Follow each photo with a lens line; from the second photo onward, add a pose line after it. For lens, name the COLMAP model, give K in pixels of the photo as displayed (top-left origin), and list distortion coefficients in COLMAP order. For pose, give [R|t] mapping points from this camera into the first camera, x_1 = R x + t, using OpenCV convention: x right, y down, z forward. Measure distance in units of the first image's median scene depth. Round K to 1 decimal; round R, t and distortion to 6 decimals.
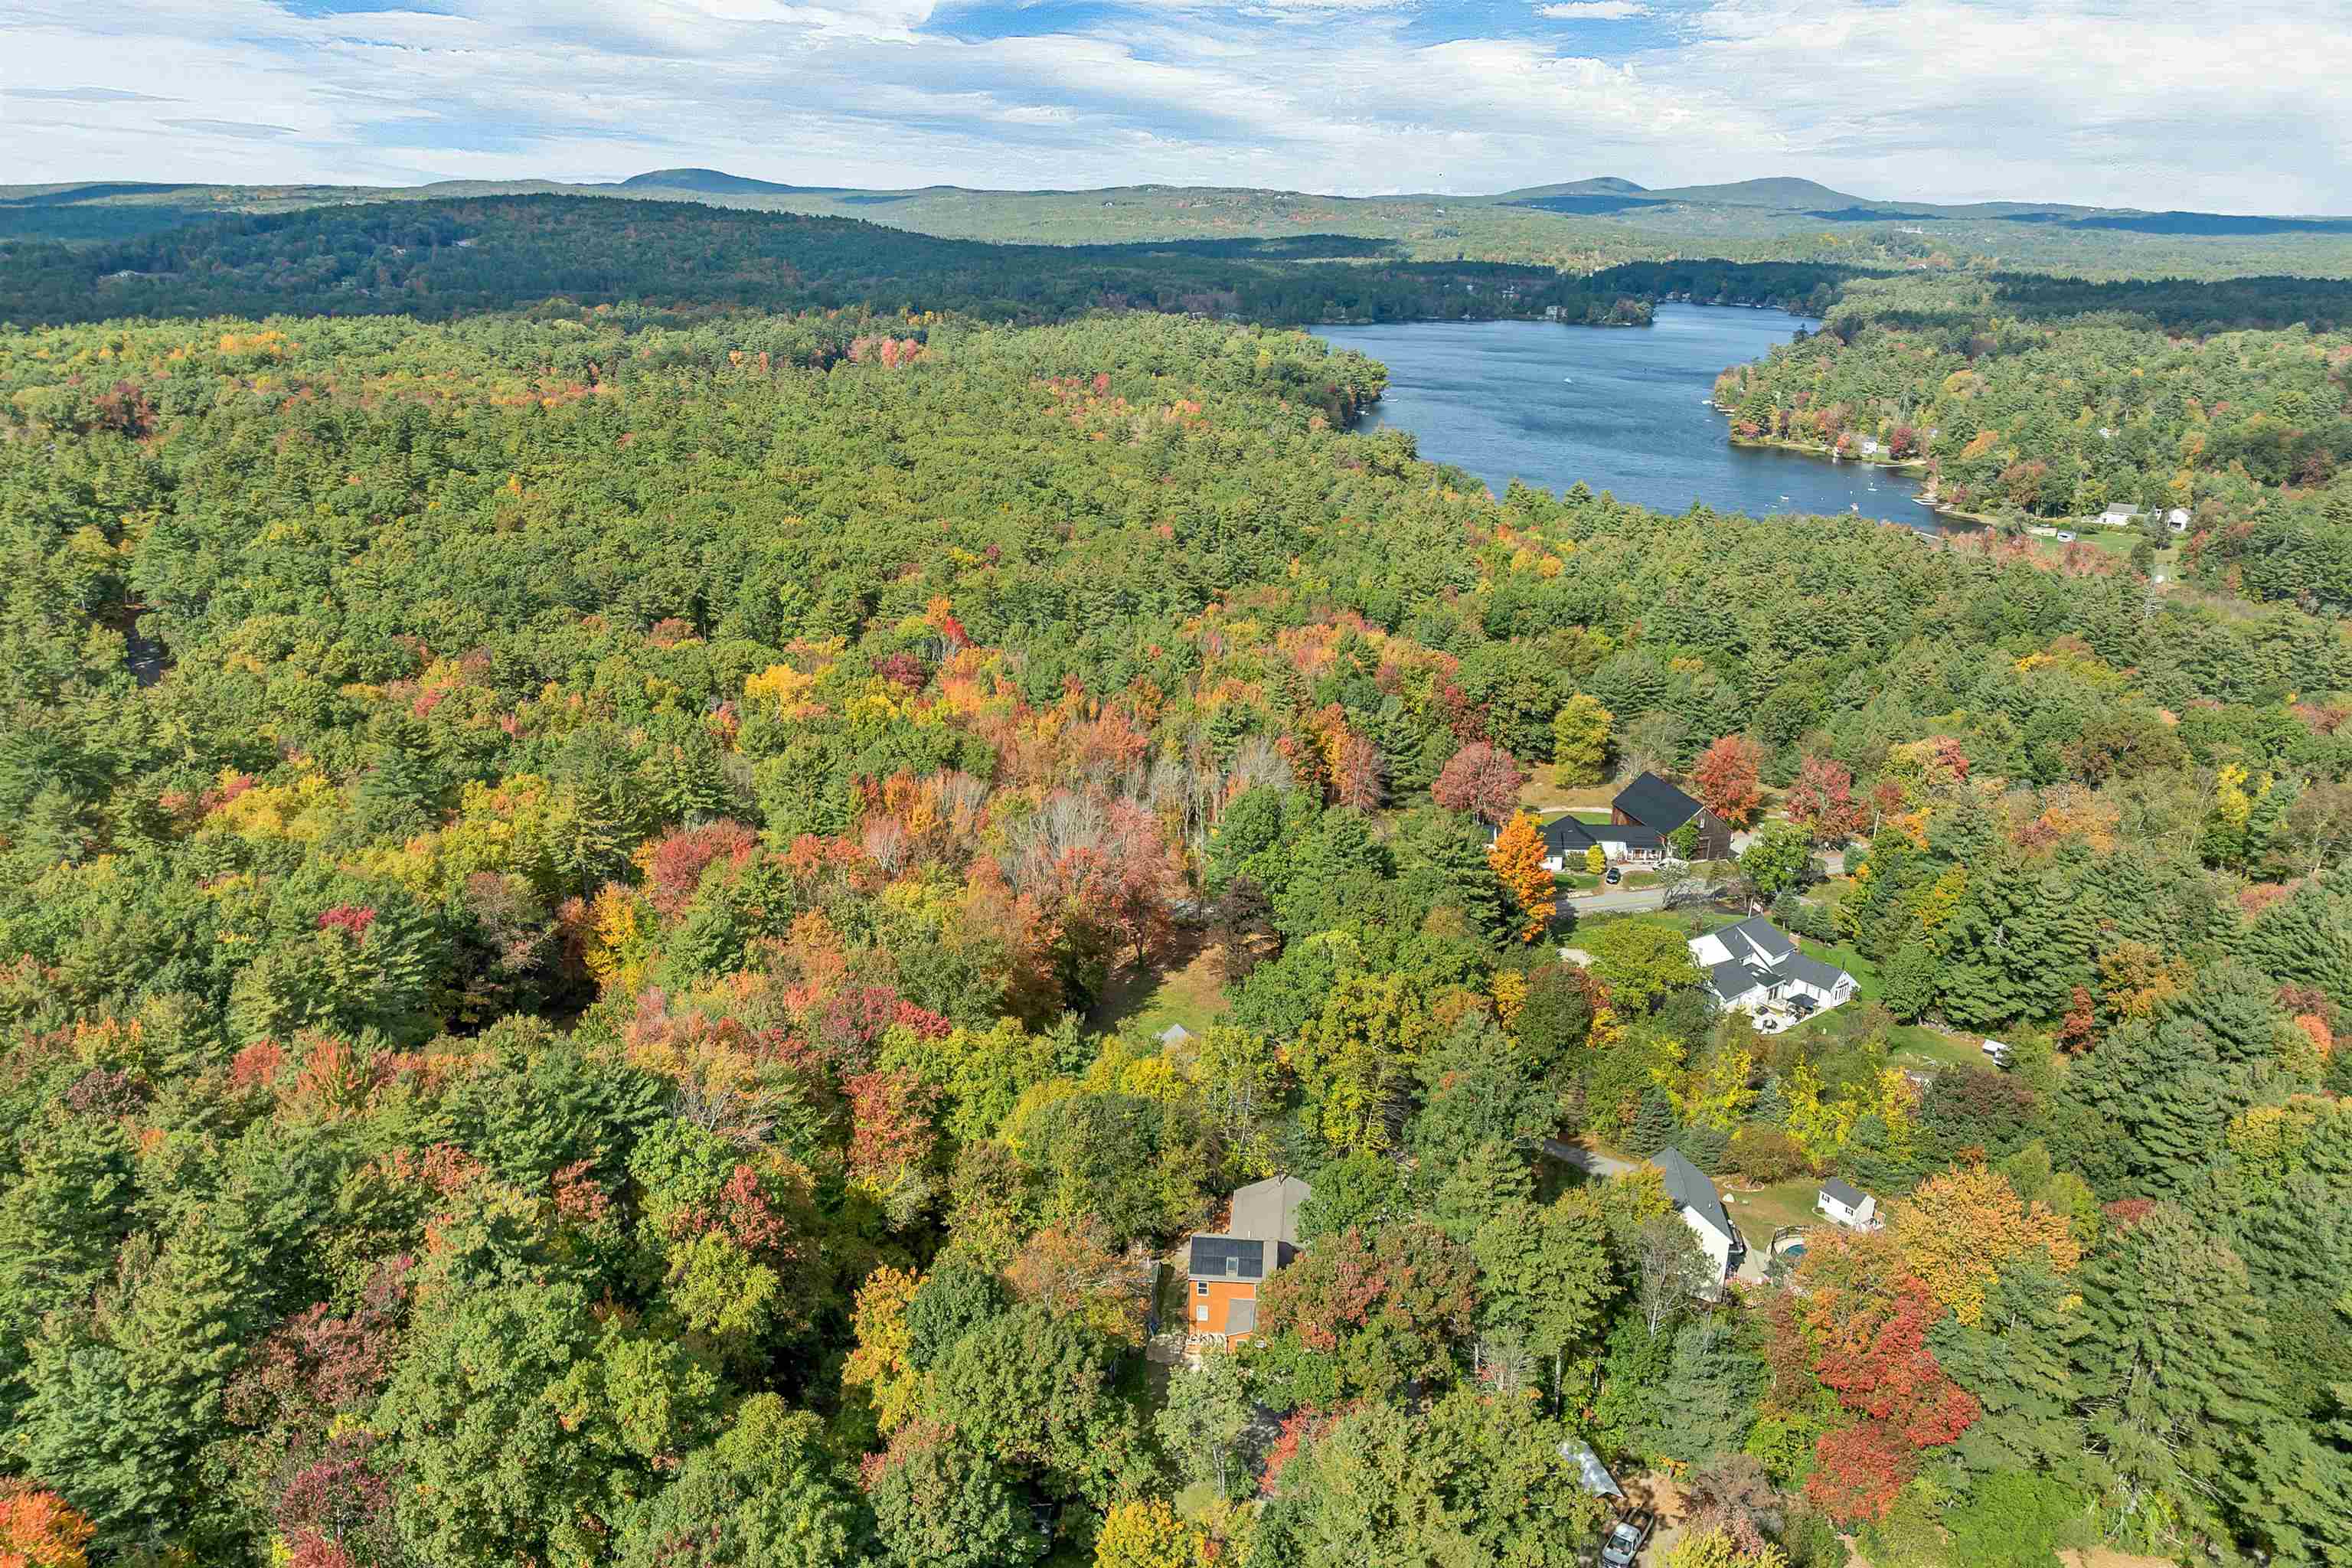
lens RADIAL K [[1698.3, 0, 1180.4], [0, 1698.3, 810.1], [0, 0, 1]] dist [-0.042866, 0.002299]
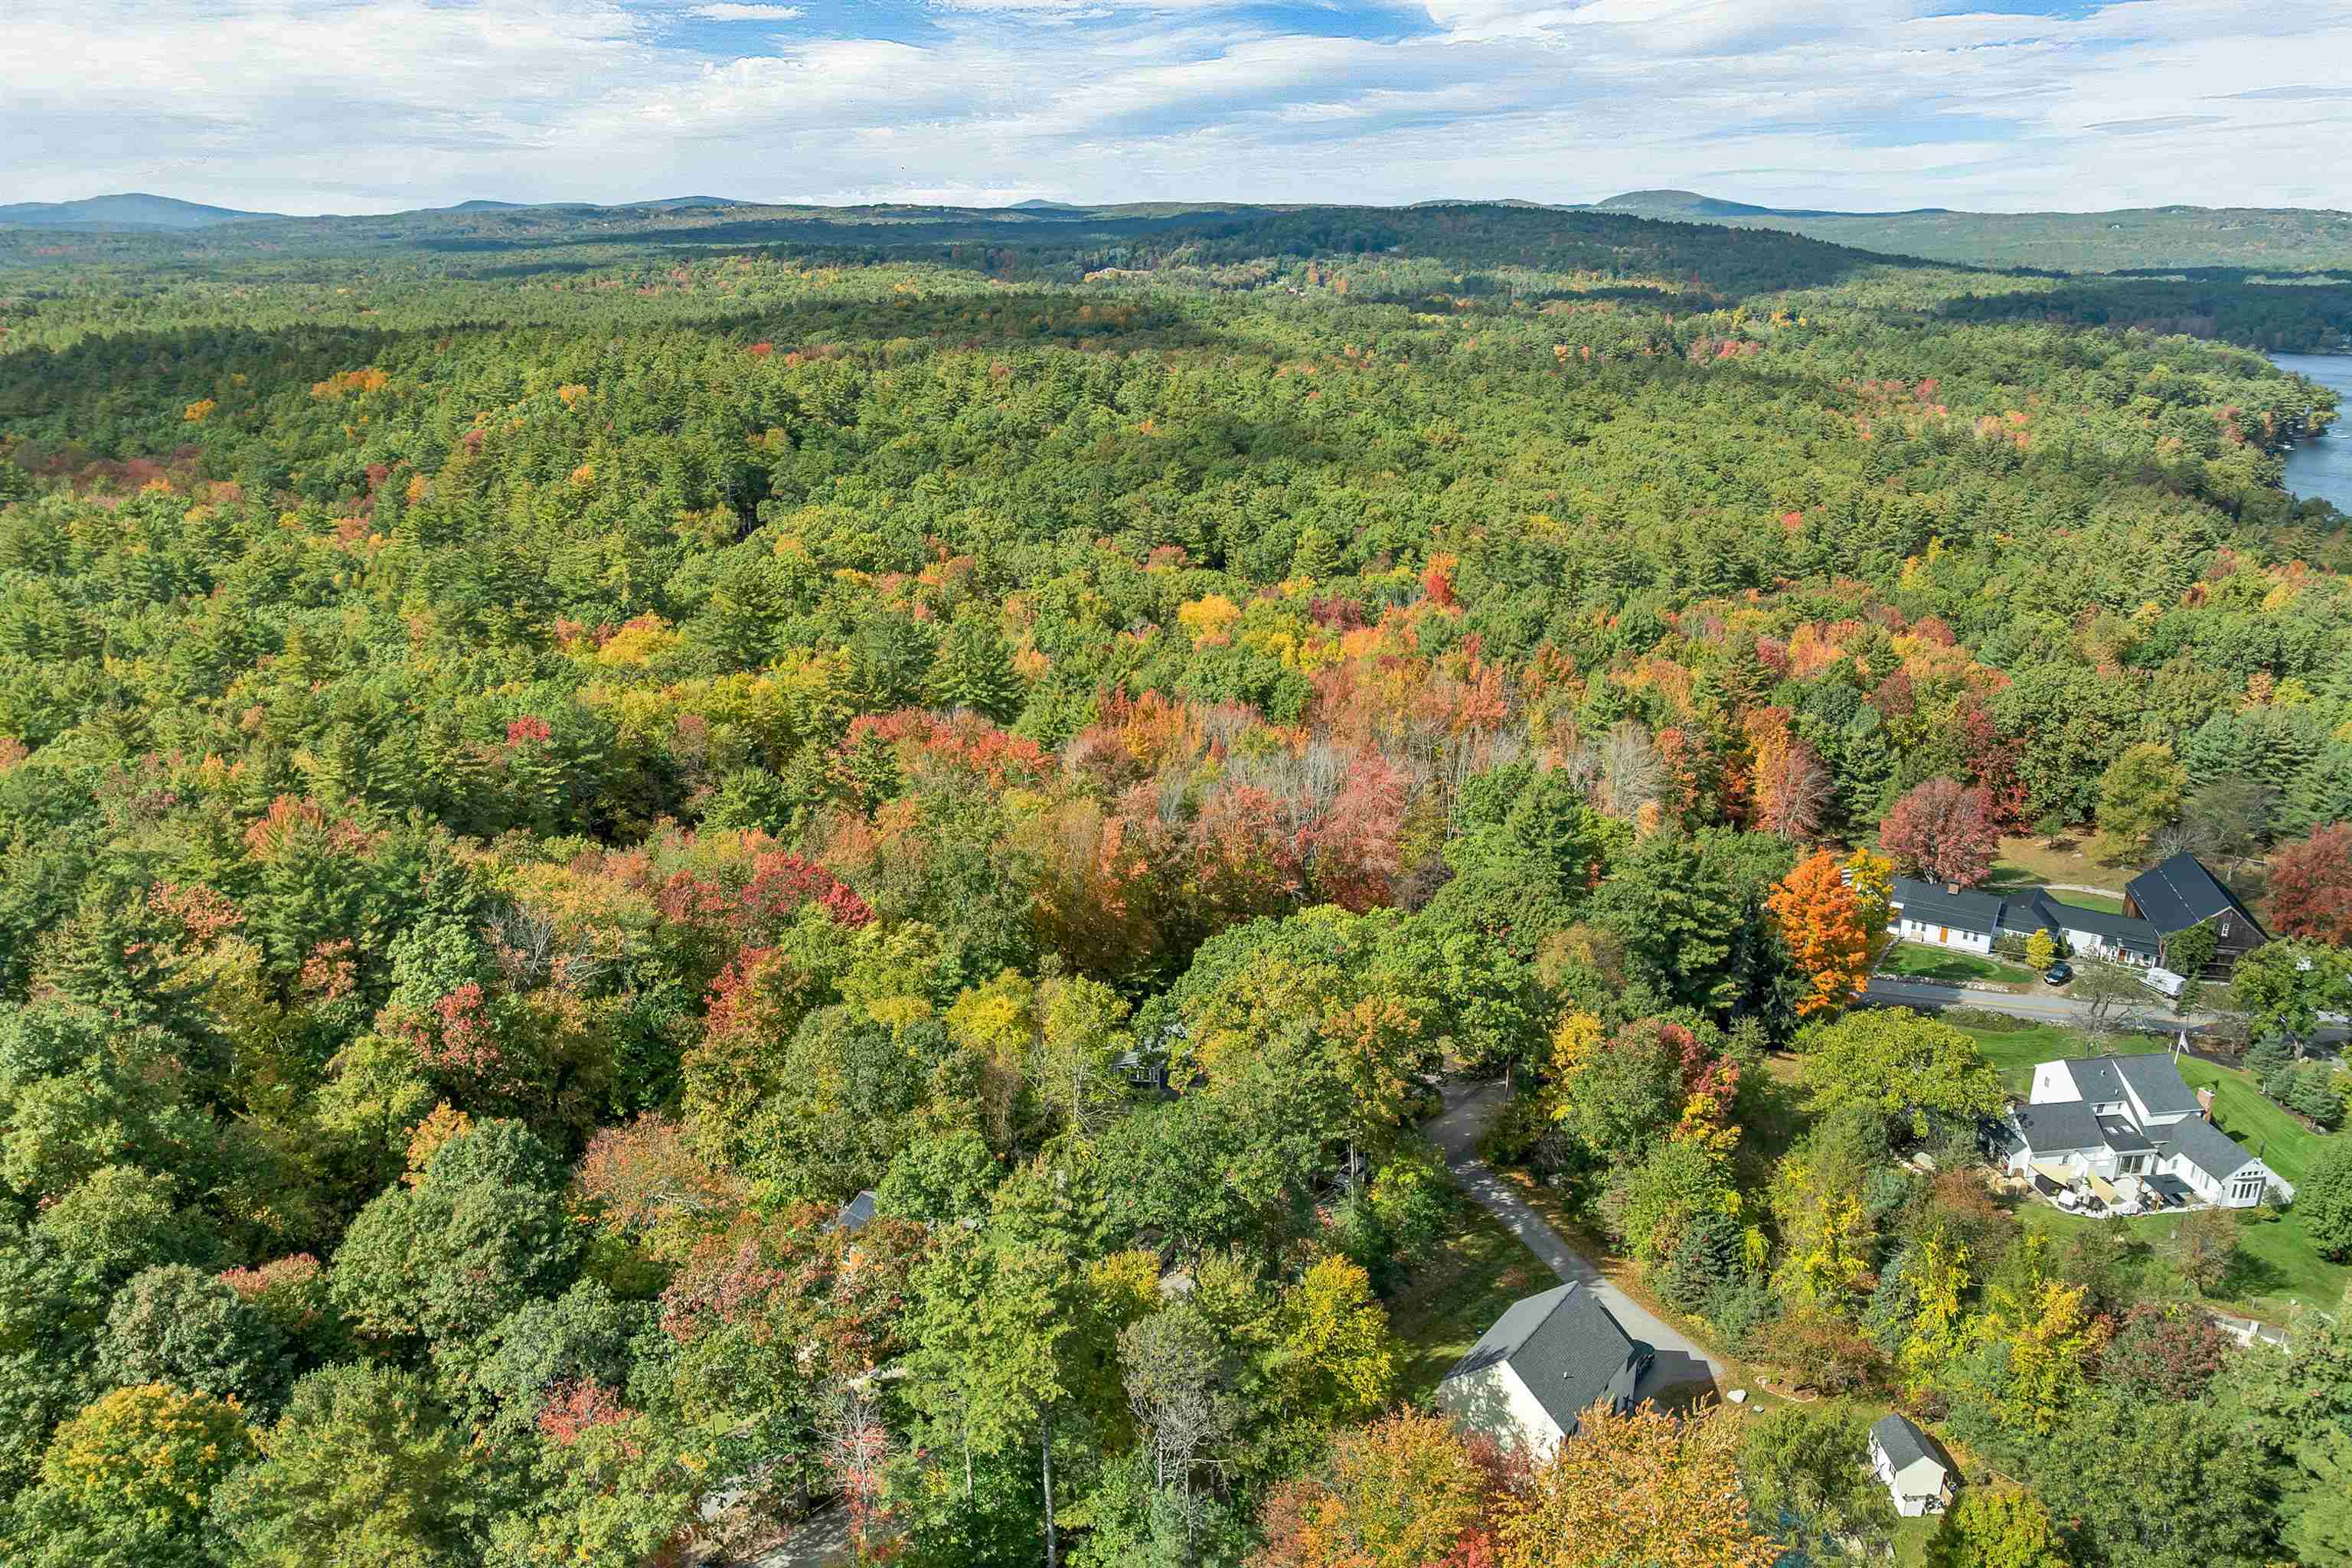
lens RADIAL K [[1698.3, 0, 1180.4], [0, 1698.3, 810.1], [0, 0, 1]] dist [-0.042866, 0.002299]
pose [[0.853989, 0.160030, -0.495068, 0.243650], [-0.167579, 0.985418, 0.029462, 0.009785], [0.492564, 0.057802, 0.868354, 0.165500]]
